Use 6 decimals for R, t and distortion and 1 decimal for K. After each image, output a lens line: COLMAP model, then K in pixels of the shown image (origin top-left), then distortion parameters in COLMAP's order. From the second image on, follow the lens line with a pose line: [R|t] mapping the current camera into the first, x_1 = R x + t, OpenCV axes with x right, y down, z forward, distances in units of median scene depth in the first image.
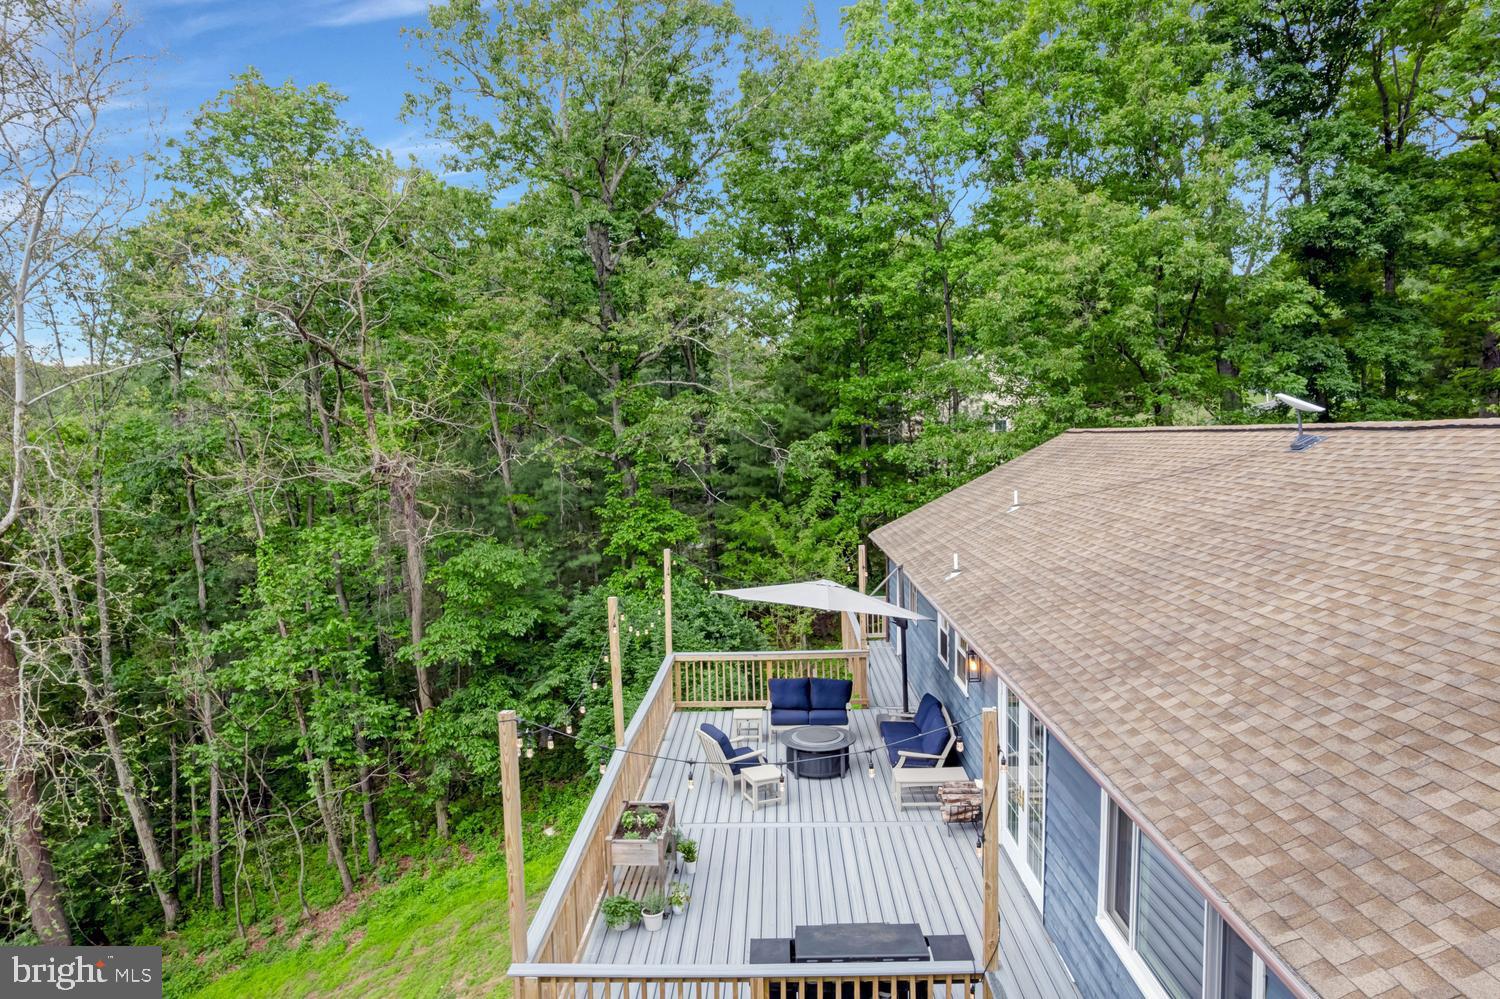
lens RADIAL K [[884.1, 0, 773.2], [0, 884.1, 495.0], [0, 0, 1]] dist [-0.074087, 0.048004]
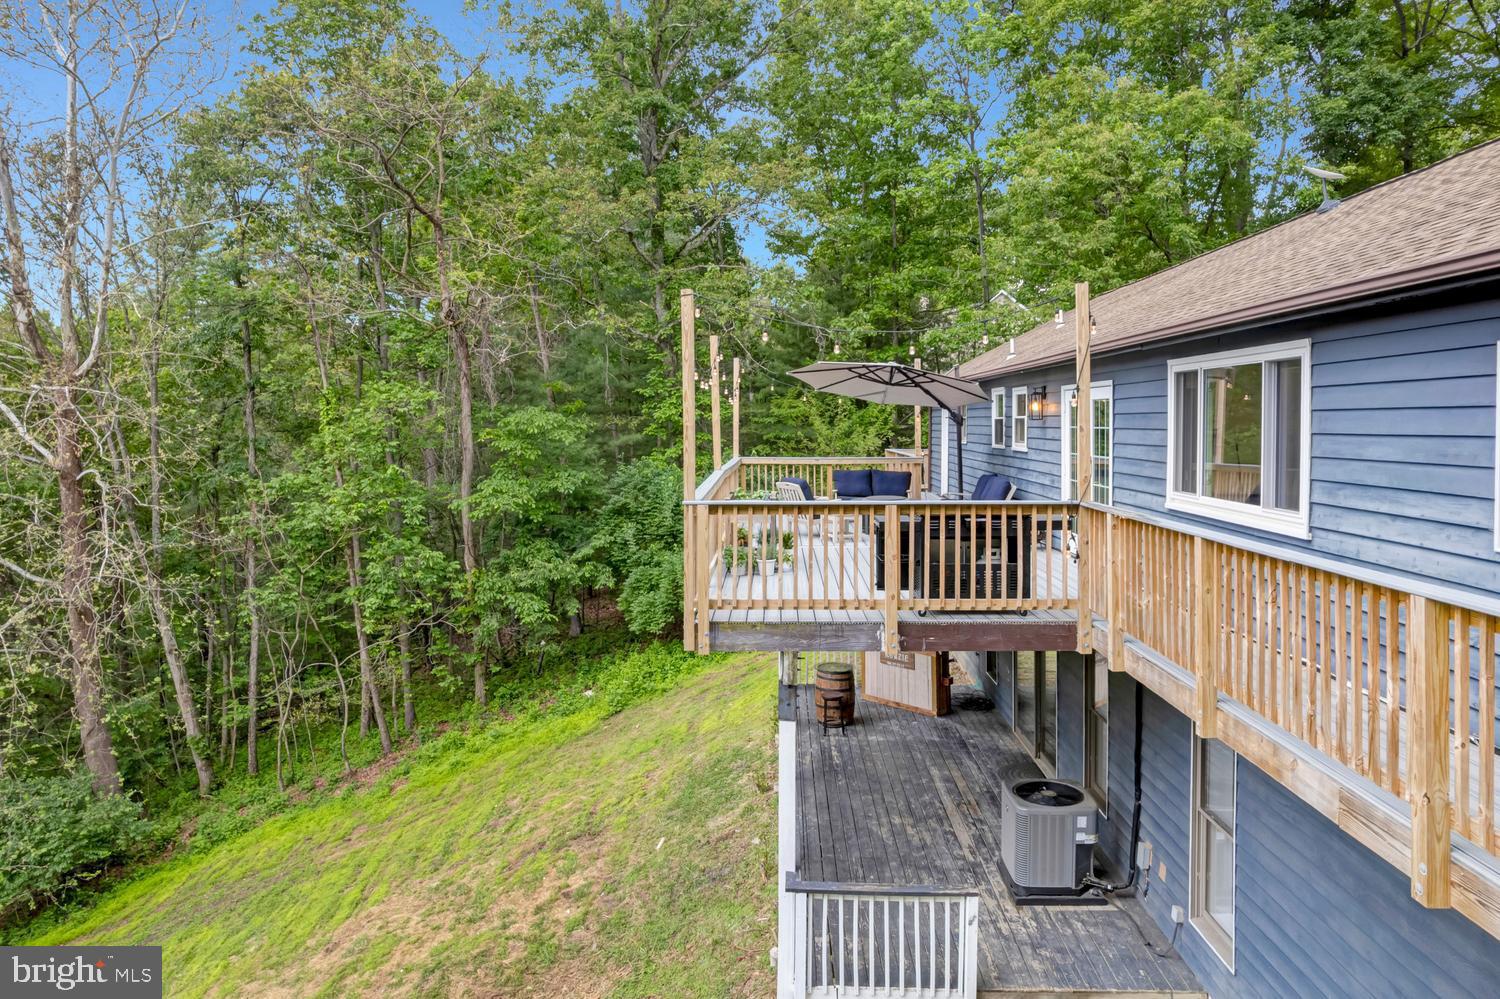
lens RADIAL K [[960.8, 0, 742.7], [0, 960.8, 506.9], [0, 0, 1]] dist [-0.063041, 0.034960]
pose [[0.999835, 0.017385, -0.005326, -0.079884], [-0.017603, 0.998883, -0.043854, 0.225506], [0.004557, 0.043940, 0.999024, -0.122842]]
